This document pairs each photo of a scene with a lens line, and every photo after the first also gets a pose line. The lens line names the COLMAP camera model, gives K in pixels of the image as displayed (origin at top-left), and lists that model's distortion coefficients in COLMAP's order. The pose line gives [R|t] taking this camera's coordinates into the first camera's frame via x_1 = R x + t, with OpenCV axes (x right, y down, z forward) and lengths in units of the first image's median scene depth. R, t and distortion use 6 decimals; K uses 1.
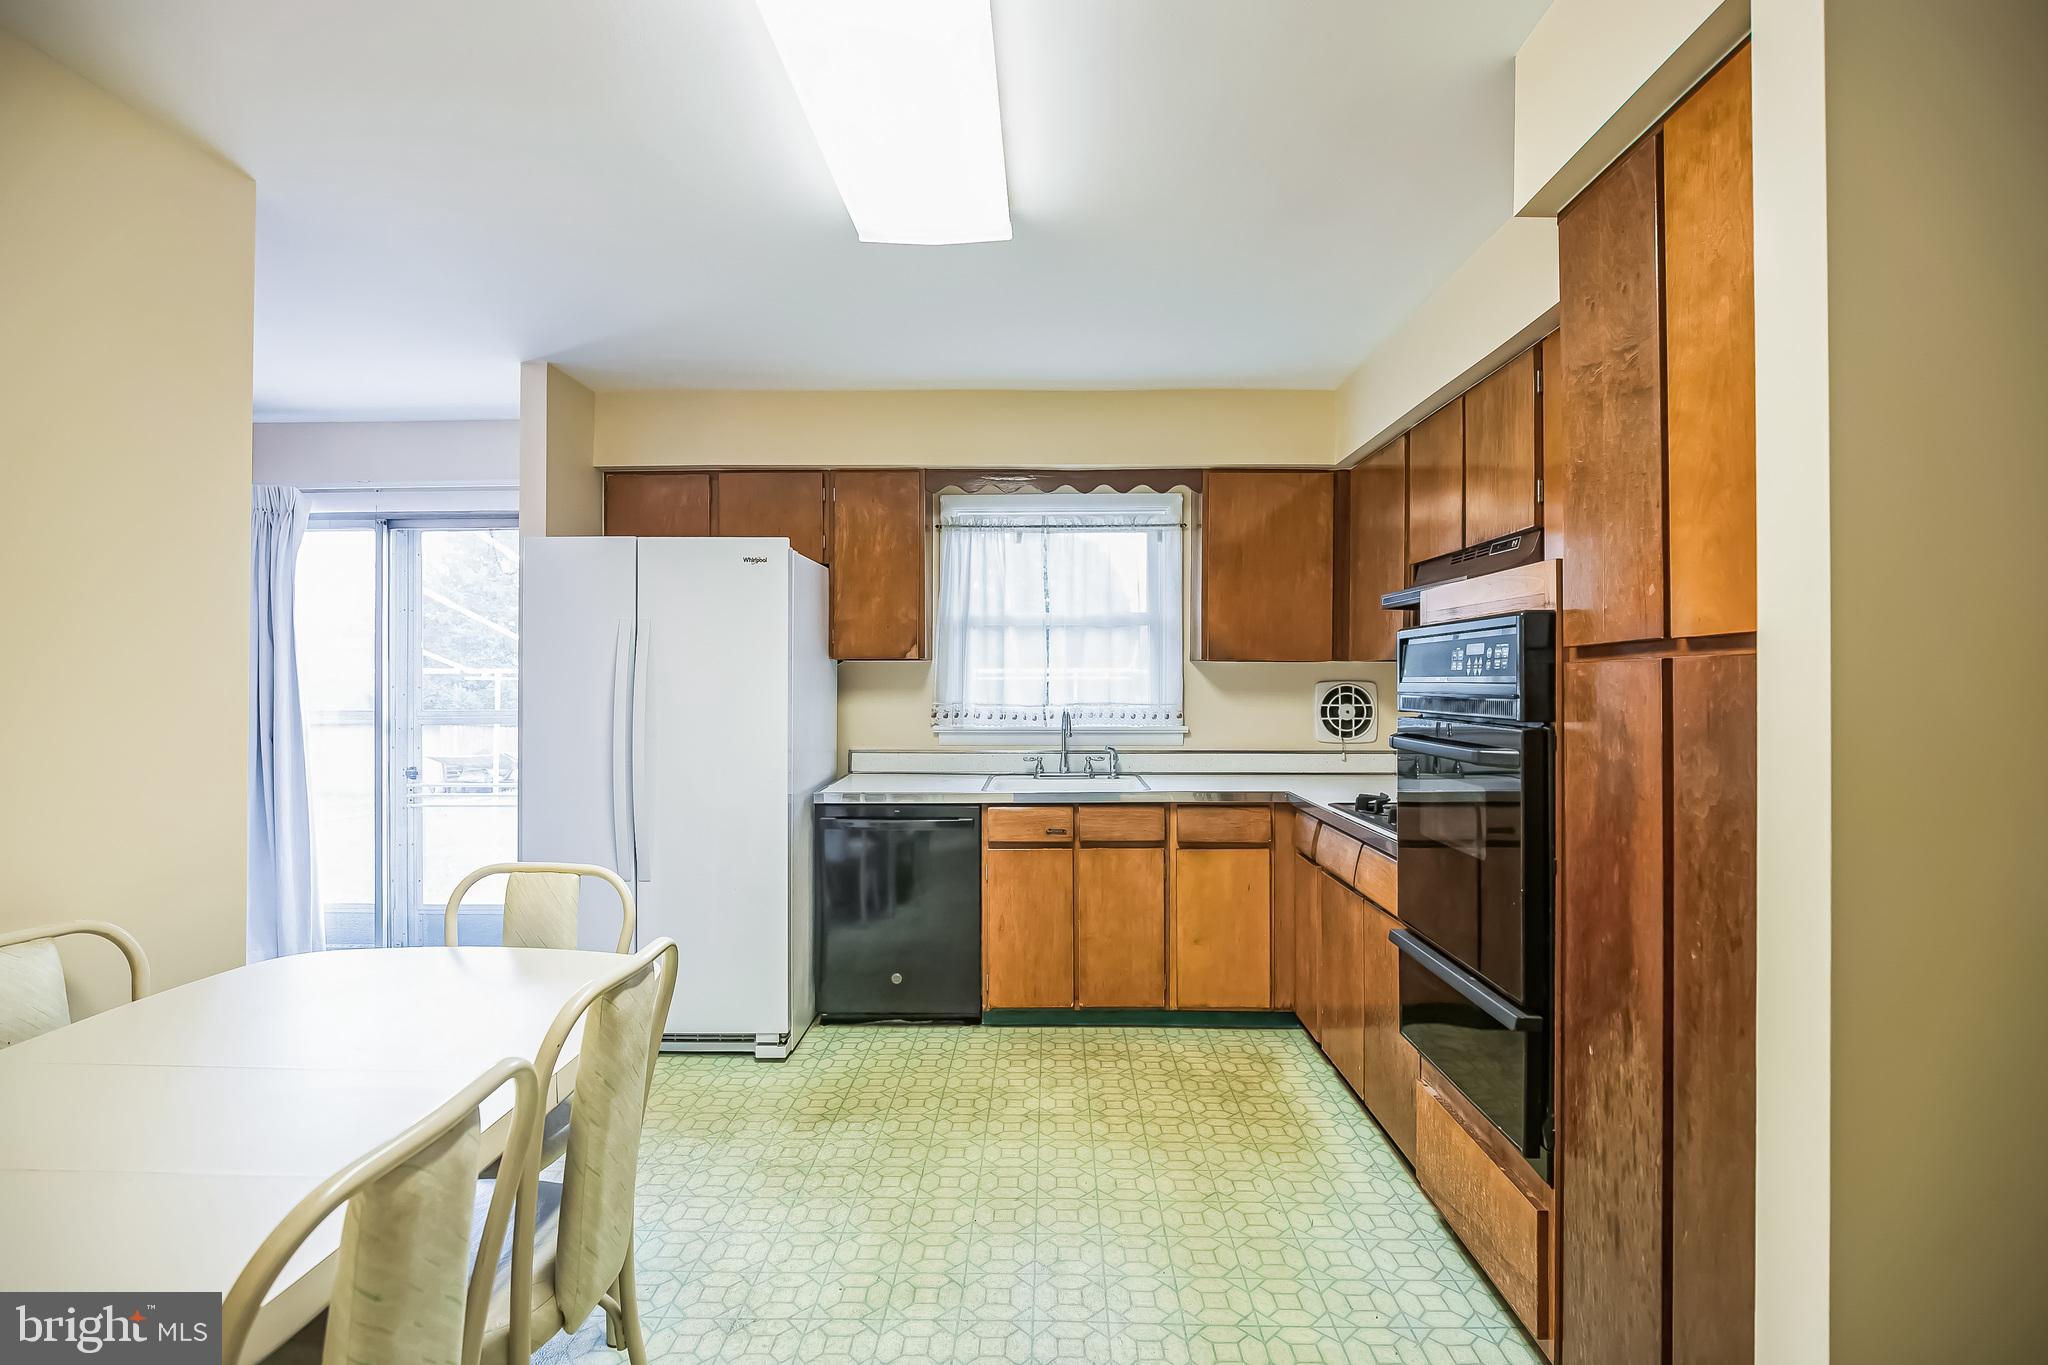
lens RADIAL K [[953.0, 0, 1029.7], [0, 953.0, 680.4], [0, 0, 1]] dist [-0.019200, 0.000871]
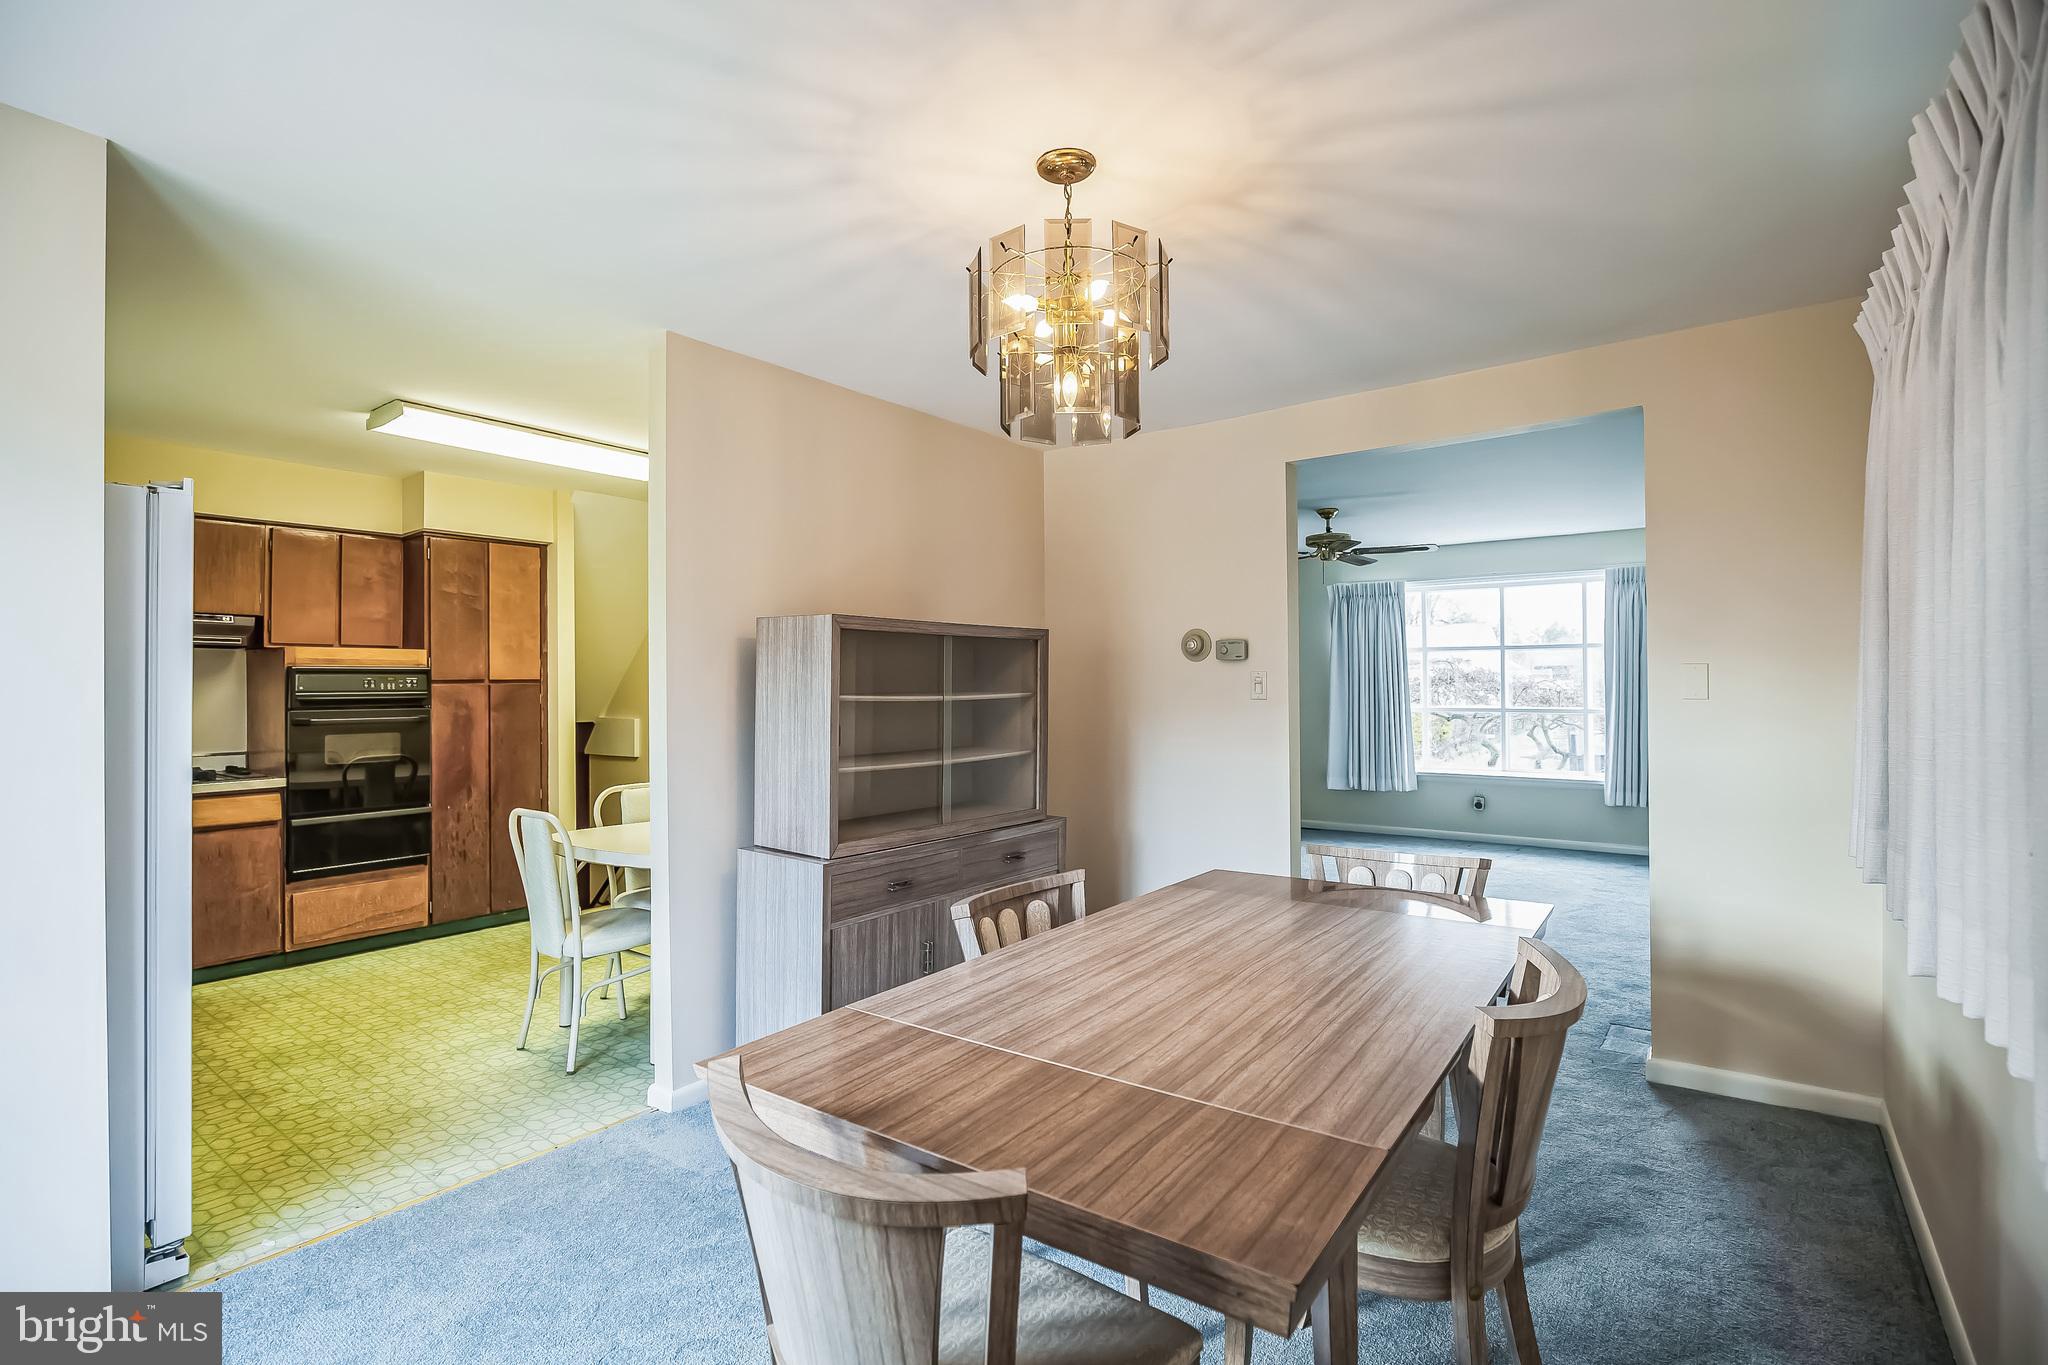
lens RADIAL K [[961.4, 0, 1024.4], [0, 961.4, 667.6], [0, 0, 1]] dist [-0.015714, 0.000342]
pose [[-0.811452, 0.016489, 0.584187, -1.337640], [0.007260, 0.999809, -0.018135, -0.003022], [-0.584374, -0.010474, -0.811417, 1.155959]]
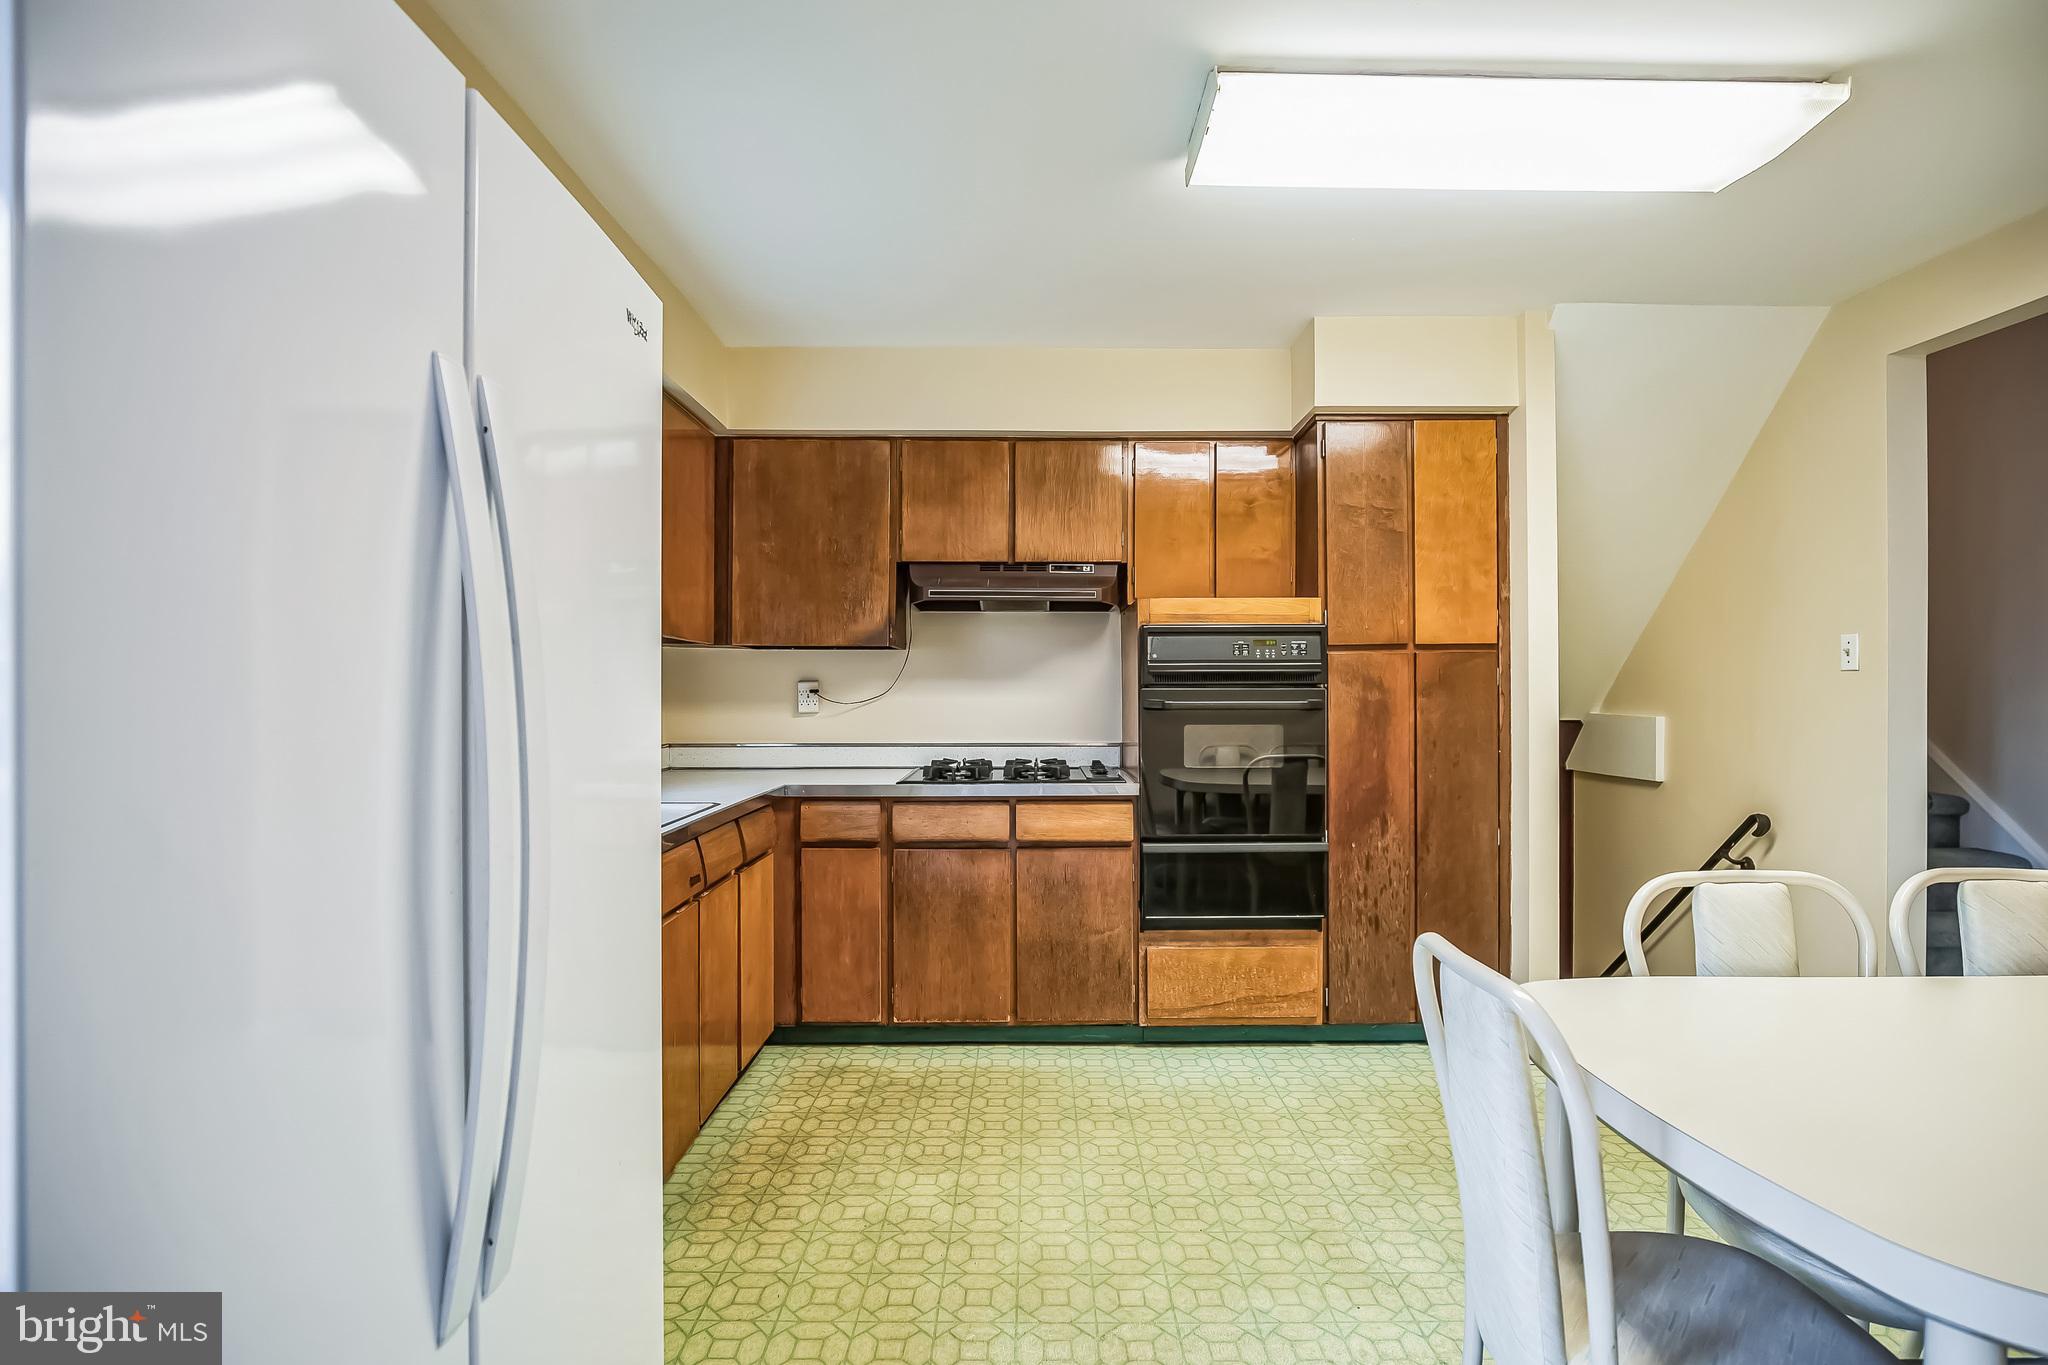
lens RADIAL K [[958.6, 0, 1031.2], [0, 958.6, 698.7], [0, 0, 1]] dist [-0.019087, -0.000083]
pose [[-0.021769, -0.008053, 0.999731, -0.668113], [0.001273, 0.999967, 0.008082, 0.028084], [-0.999762, 0.001448, -0.021758, 0.805919]]
